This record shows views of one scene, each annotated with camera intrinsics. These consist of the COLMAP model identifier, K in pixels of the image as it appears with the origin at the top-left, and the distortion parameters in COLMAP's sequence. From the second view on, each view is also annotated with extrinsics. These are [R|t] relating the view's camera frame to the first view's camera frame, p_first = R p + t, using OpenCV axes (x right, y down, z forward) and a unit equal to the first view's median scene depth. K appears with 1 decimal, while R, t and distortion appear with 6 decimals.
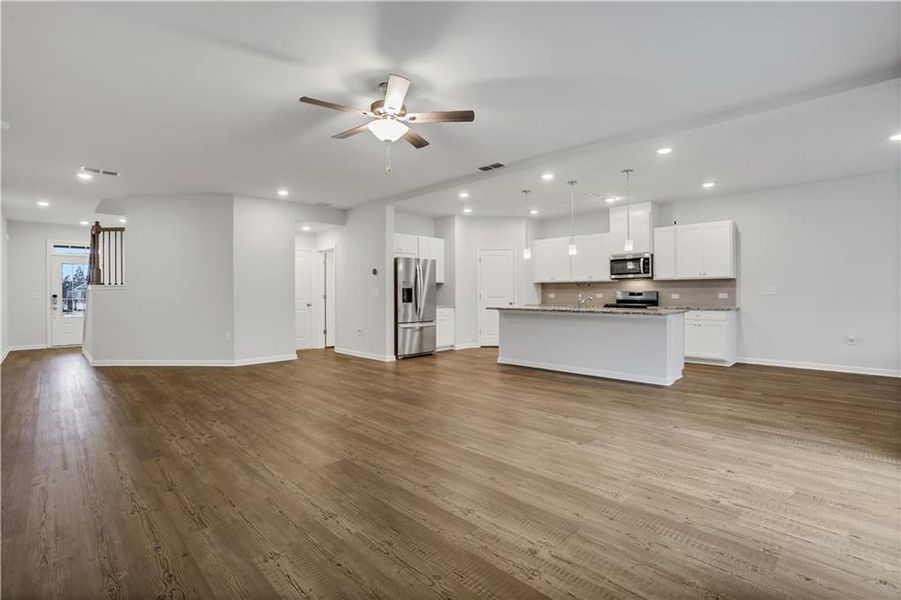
lens RADIAL K [[417.6, 0, 449.5], [0, 417.6, 293.4], [0, 0, 1]] dist [-0.079015, 0.025024]
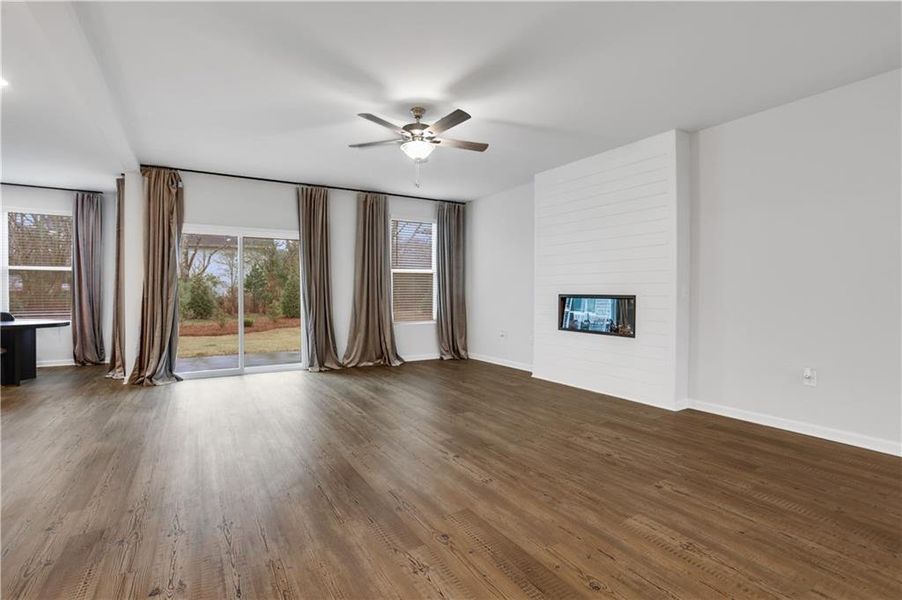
lens RADIAL K [[430.2, 0, 453.9], [0, 430.2, 296.5], [0, 0, 1]] dist [-0.072940, 0.027623]
pose [[-0.973255, 0.000849, 0.229727, -0.250759], [0.001884, 0.999989, 0.004285, 0.002547], [-0.229721, 0.004603, -0.973246, 1.033005]]
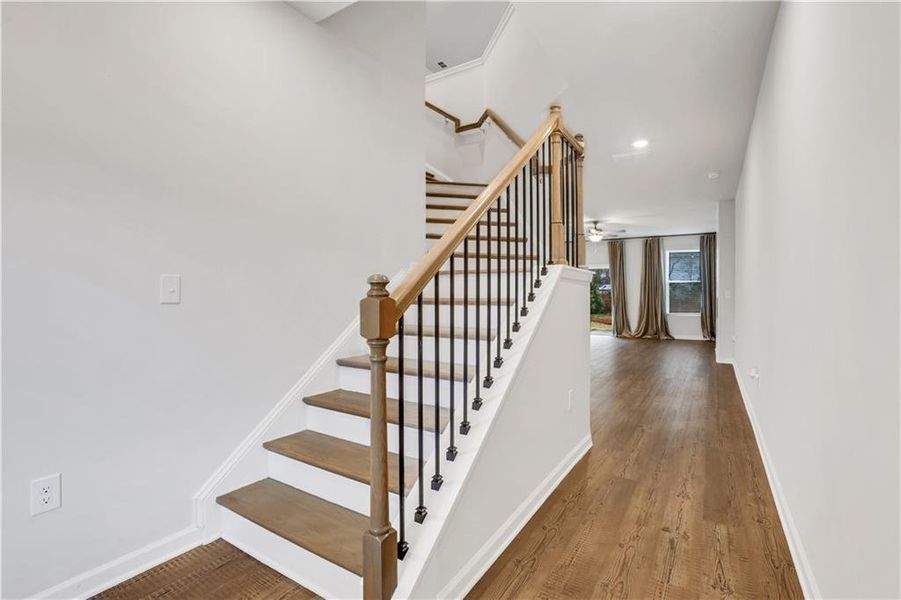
lens RADIAL K [[417.6, 0, 449.5], [0, 417.6, 293.4], [0, 0, 1]] dist [-0.079015, 0.025024]
pose [[-0.203966, 0.007765, 0.978947, -1.308077], [-0.004049, 0.999953, -0.008775, 0.007390], [-0.978970, -0.005753, -0.203925, 1.231329]]
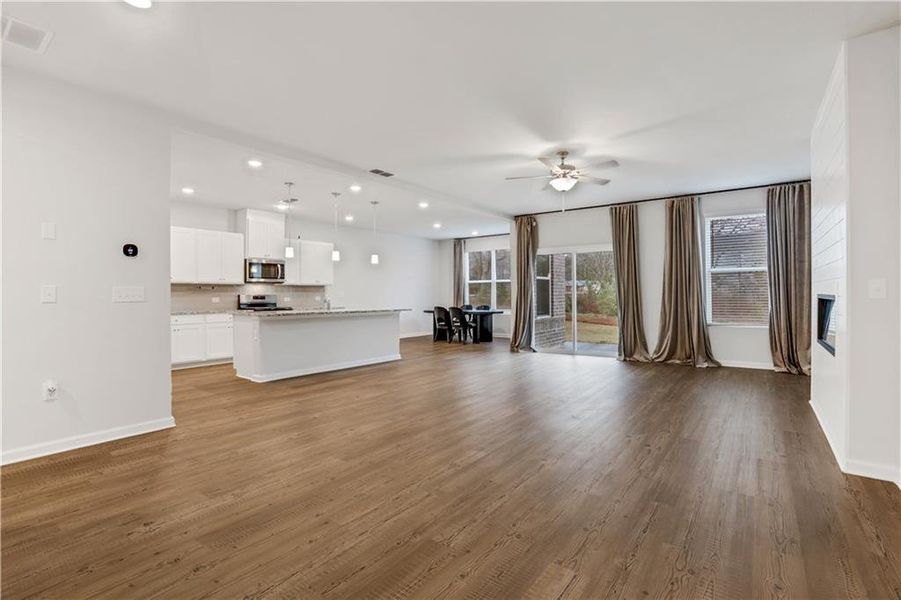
lens RADIAL K [[429.7, 0, 453.4], [0, 429.7, 296.5], [0, 0, 1]] dist [-0.072940, 0.027623]
pose [[-0.143047, 0.002157, 0.989714, -0.777289], [0.005932, 0.999982, -0.001322, 0.003162], [-0.989698, 0.005681, -0.143057, 0.781863]]
